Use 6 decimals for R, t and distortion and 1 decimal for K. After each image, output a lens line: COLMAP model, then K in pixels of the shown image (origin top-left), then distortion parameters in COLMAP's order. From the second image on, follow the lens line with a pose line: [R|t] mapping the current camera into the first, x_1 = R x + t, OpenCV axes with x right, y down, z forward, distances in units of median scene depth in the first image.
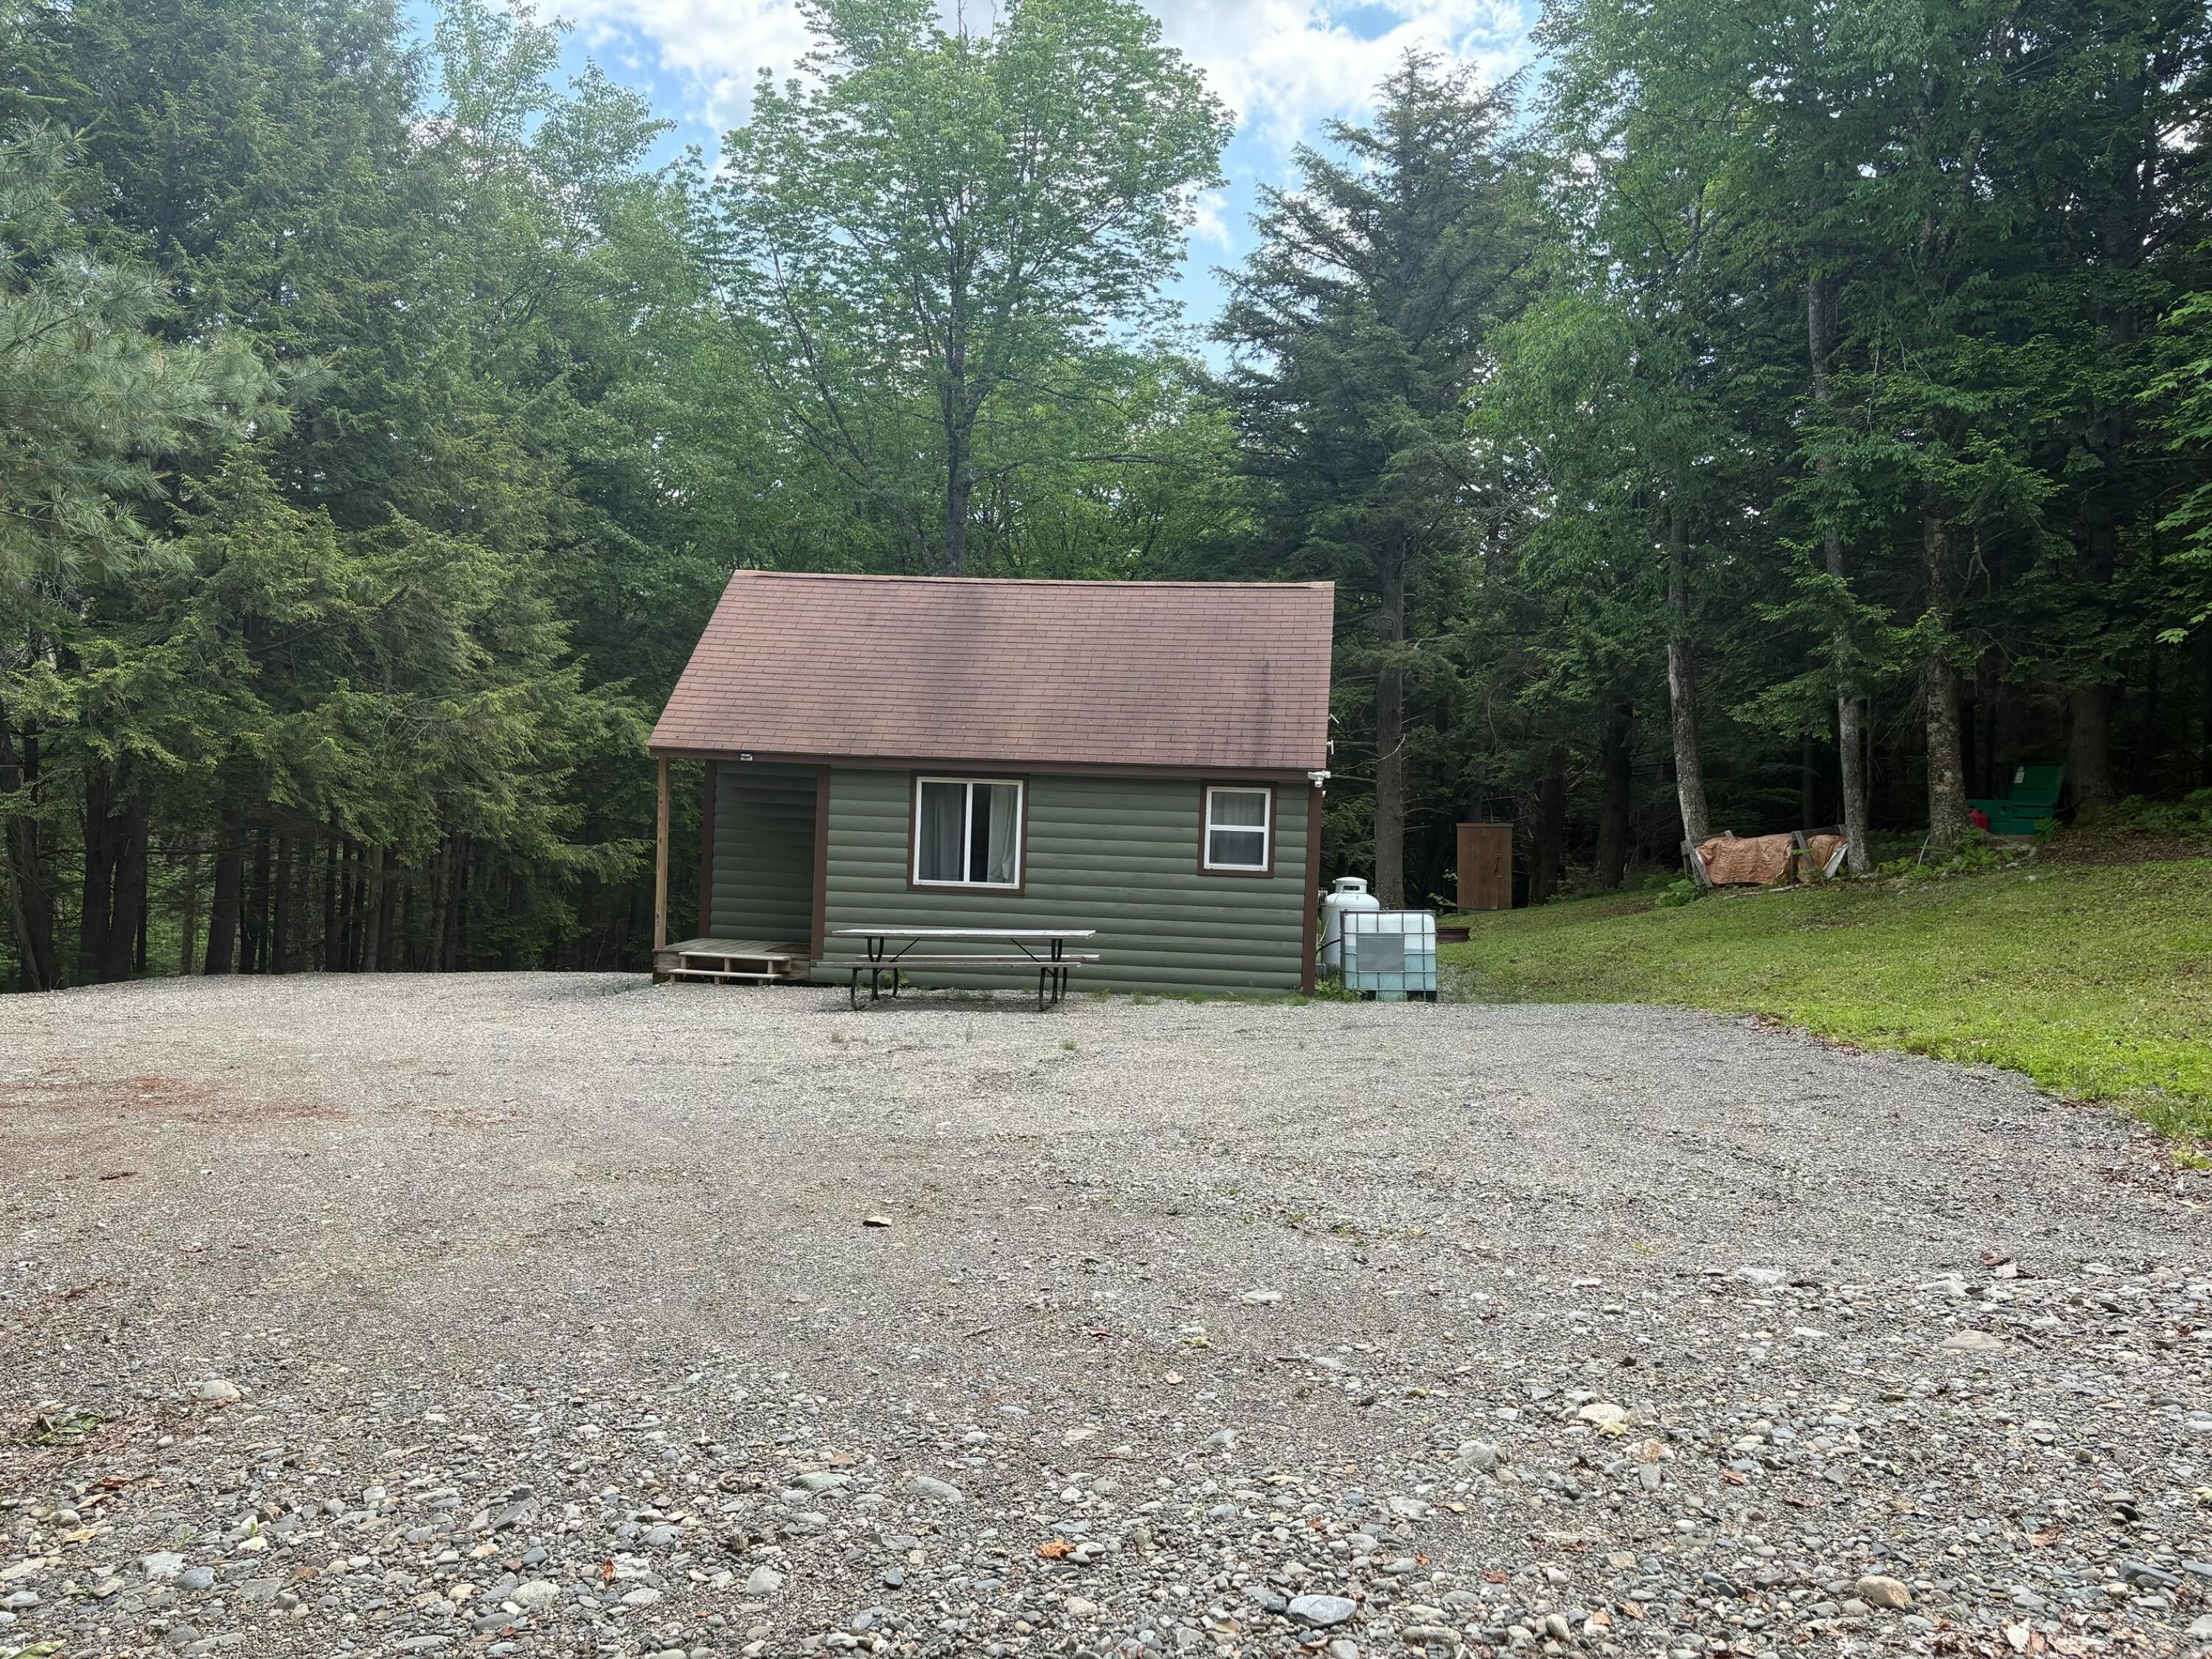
lens RADIAL K [[1612.9, 0, 1113.4], [0, 1612.9, 812.7], [0, 0, 1]] dist [0.000463, -0.013565]
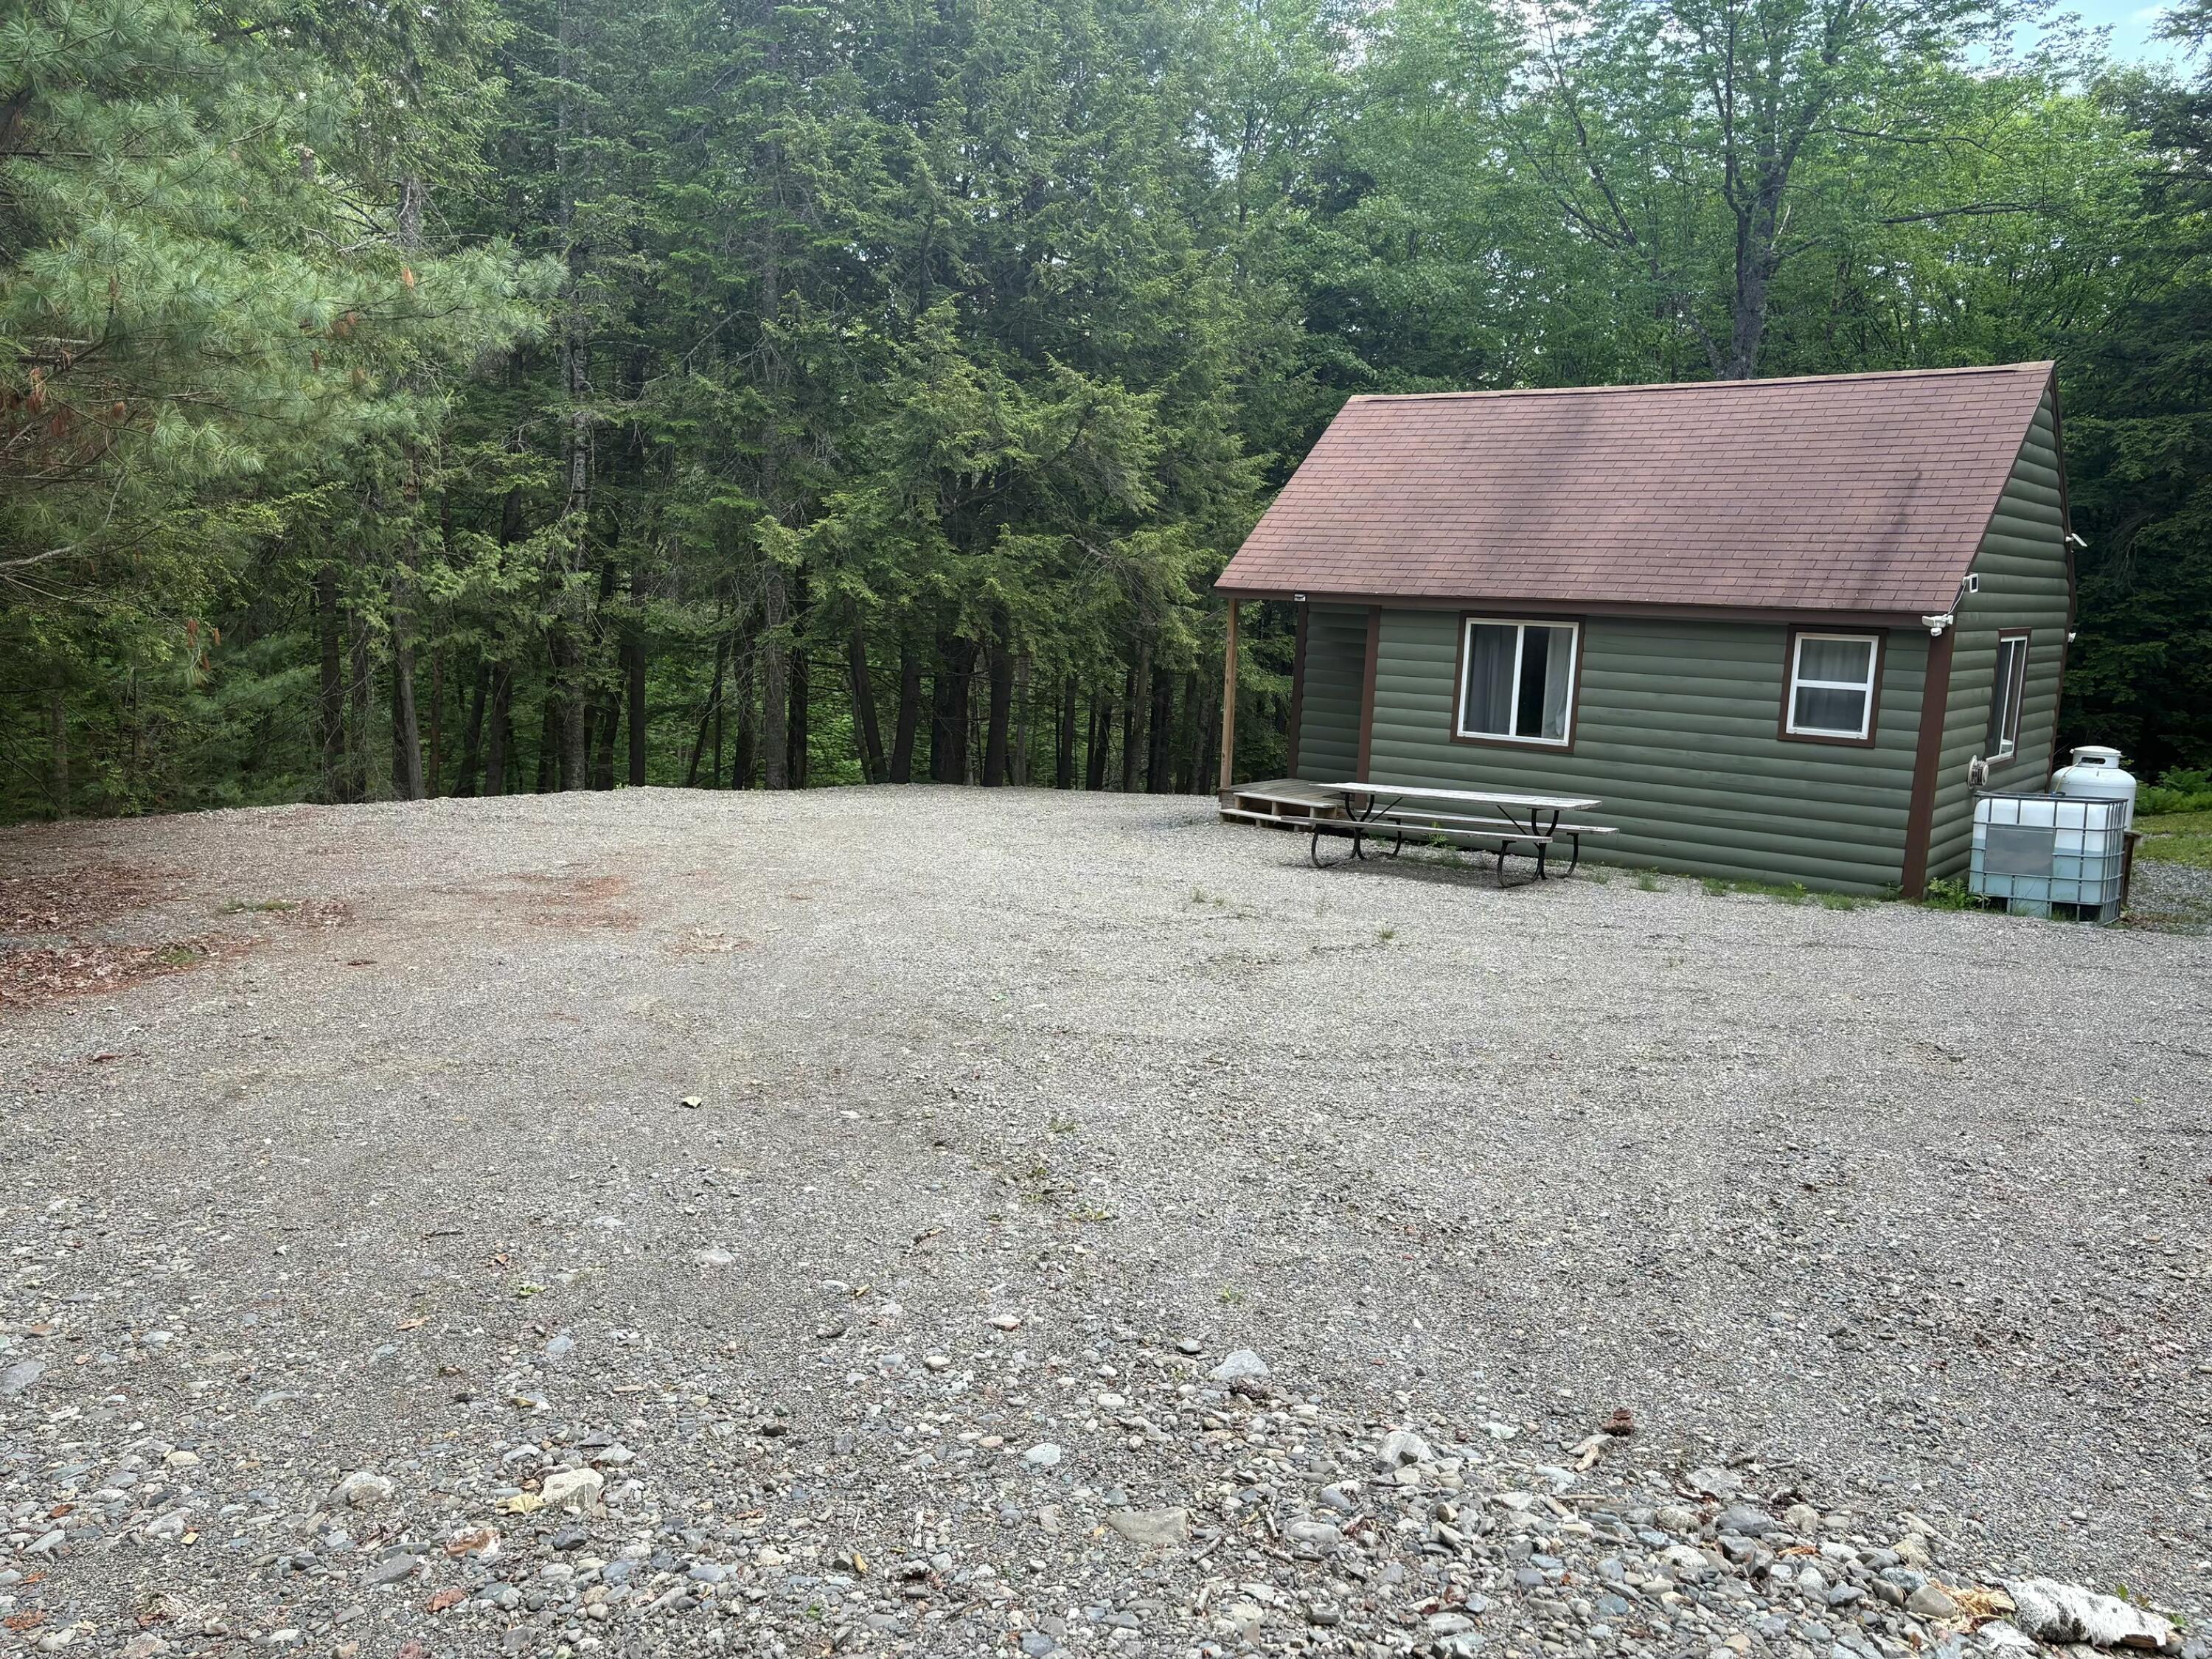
lens RADIAL K [[1612.9, 0, 1104.7], [0, 1612.9, 845.4], [0, 0, 1]] dist [0.000463, -0.013565]
pose [[0.843615, 0.080137, -0.530934, 0.201354], [-0.011411, 0.991253, 0.131484, -0.012440], [0.536826, -0.104863, 0.837151, 0.111087]]
